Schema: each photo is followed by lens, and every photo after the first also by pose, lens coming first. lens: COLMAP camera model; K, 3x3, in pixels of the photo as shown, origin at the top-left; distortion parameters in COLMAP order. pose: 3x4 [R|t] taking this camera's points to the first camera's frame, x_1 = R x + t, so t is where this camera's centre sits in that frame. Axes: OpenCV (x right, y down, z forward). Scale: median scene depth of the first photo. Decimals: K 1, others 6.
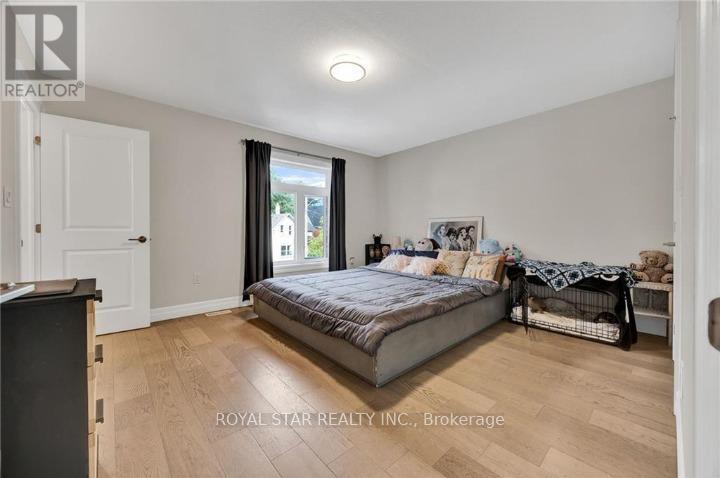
lens RADIAL K [[278.4, 0, 356.6], [0, 278.4, 234.3], [0, 0, 1]] dist [0.001126, -0.000021]
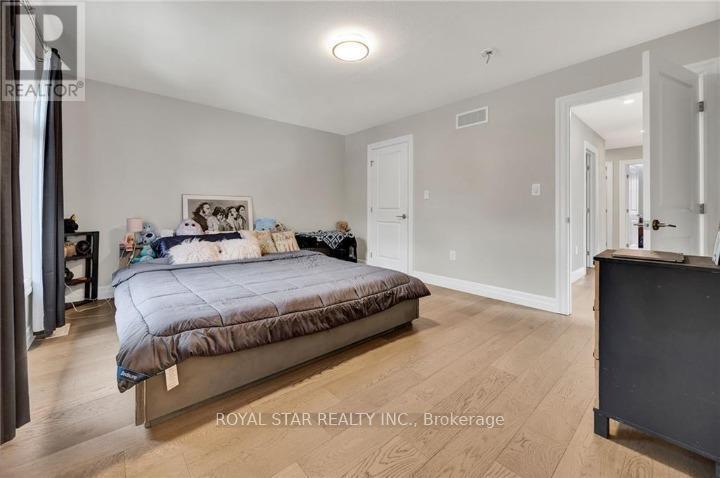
lens RADIAL K [[278.4, 0, 362.3], [0, 278.4, 211.6], [0, 0, 1]] dist [0.001126, -0.000021]
pose [[0.013081, 0.001518, 0.999913, -0.586240], [0.007375, 0.999971, -0.001615, -0.002434], [-0.999887, 0.007396, 0.013070, 0.546439]]
